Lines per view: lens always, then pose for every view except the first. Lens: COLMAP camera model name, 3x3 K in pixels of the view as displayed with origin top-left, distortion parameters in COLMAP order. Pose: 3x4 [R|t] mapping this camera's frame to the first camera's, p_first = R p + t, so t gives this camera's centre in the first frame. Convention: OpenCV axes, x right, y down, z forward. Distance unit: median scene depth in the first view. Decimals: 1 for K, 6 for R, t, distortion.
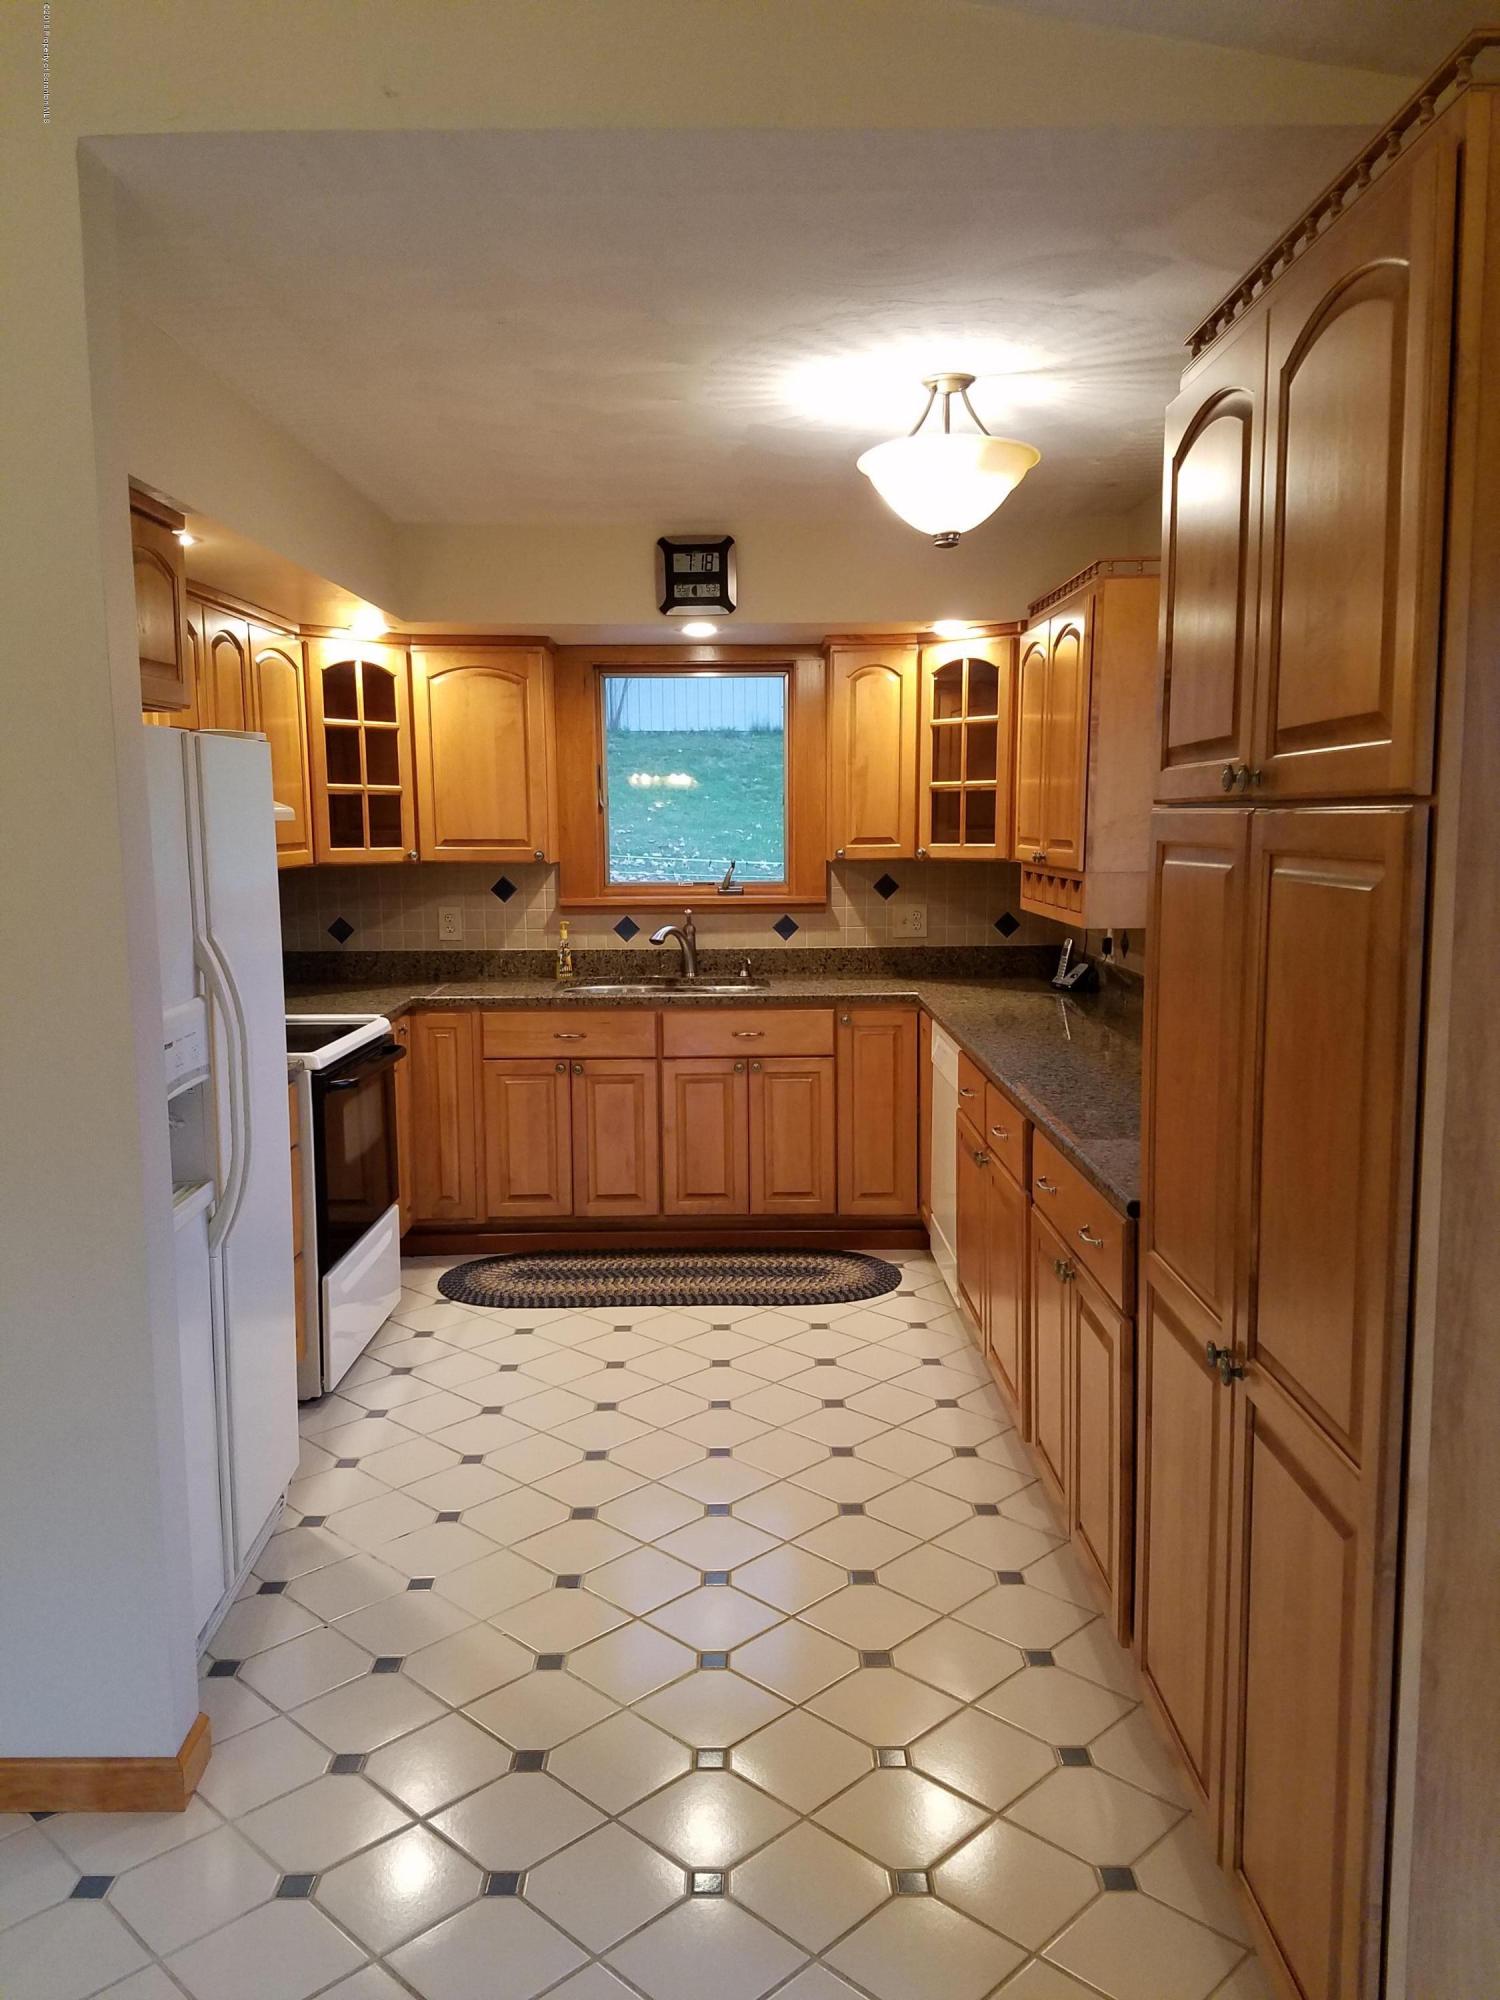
lens RADIAL K [[1540.1, 0, 690.9], [0, 1540.1, 1031.0], [0, 0, 1]] dist [0.096195, -0.141048]
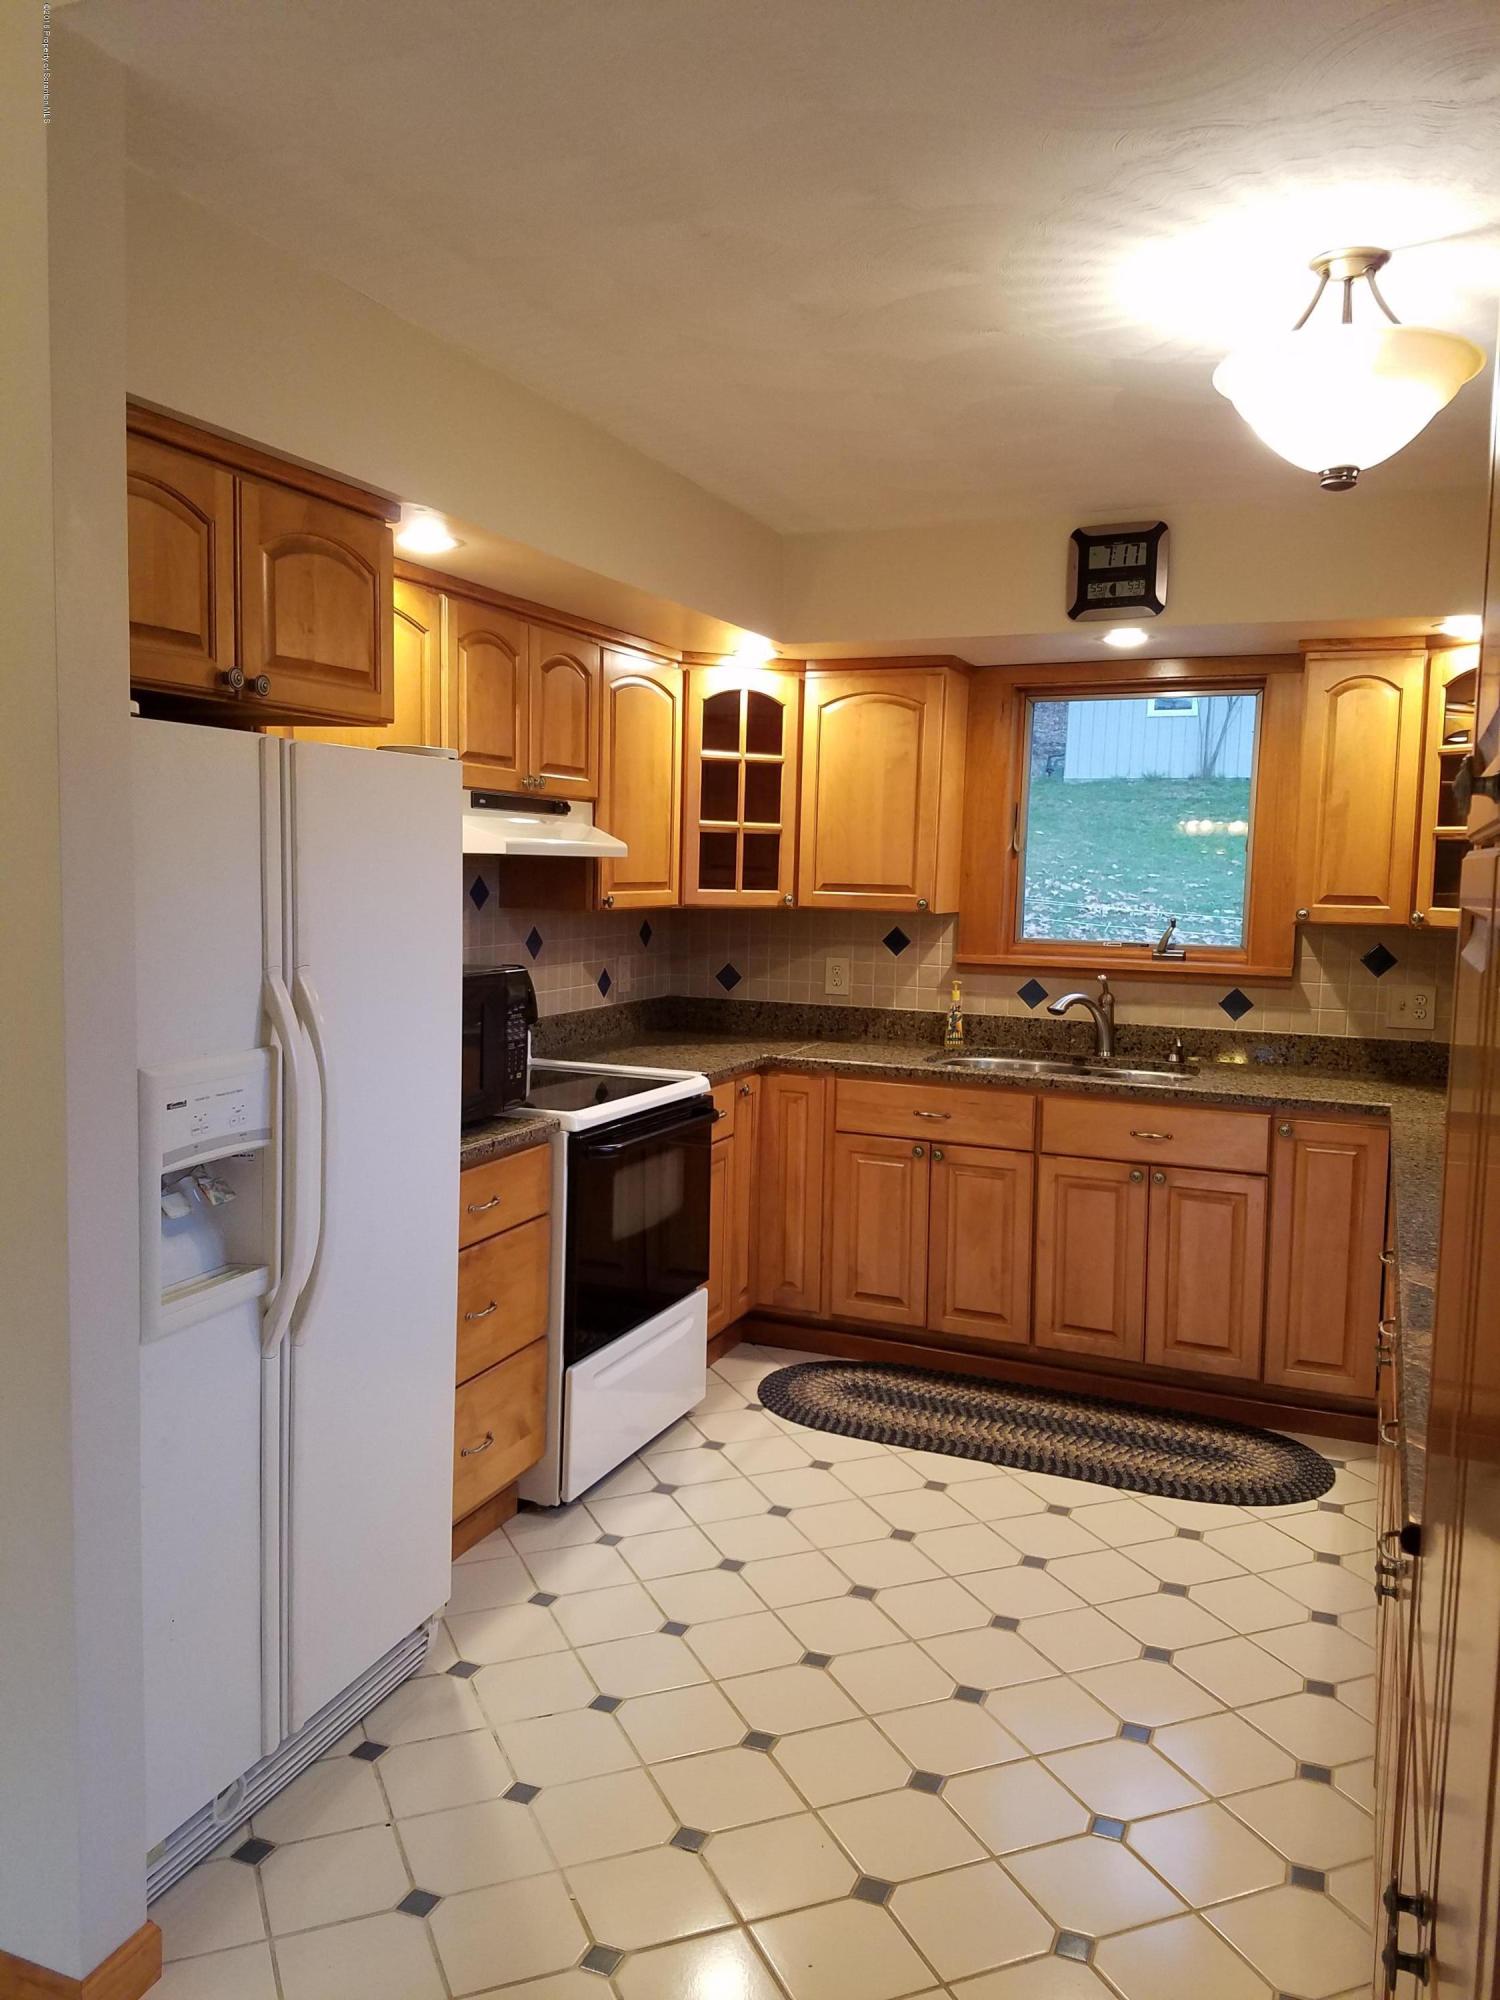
lens RADIAL K [[1540.1, 0, 607.2], [0, 1540.1, 985.9], [0, 0, 1]] dist [0.096195, -0.141048]
pose [[0.914452, 0.058703, -0.400414, 0.096534], [-0.082060, 0.995766, -0.041421, -0.018253], [0.396287, 0.070736, 0.915398, 0.143769]]
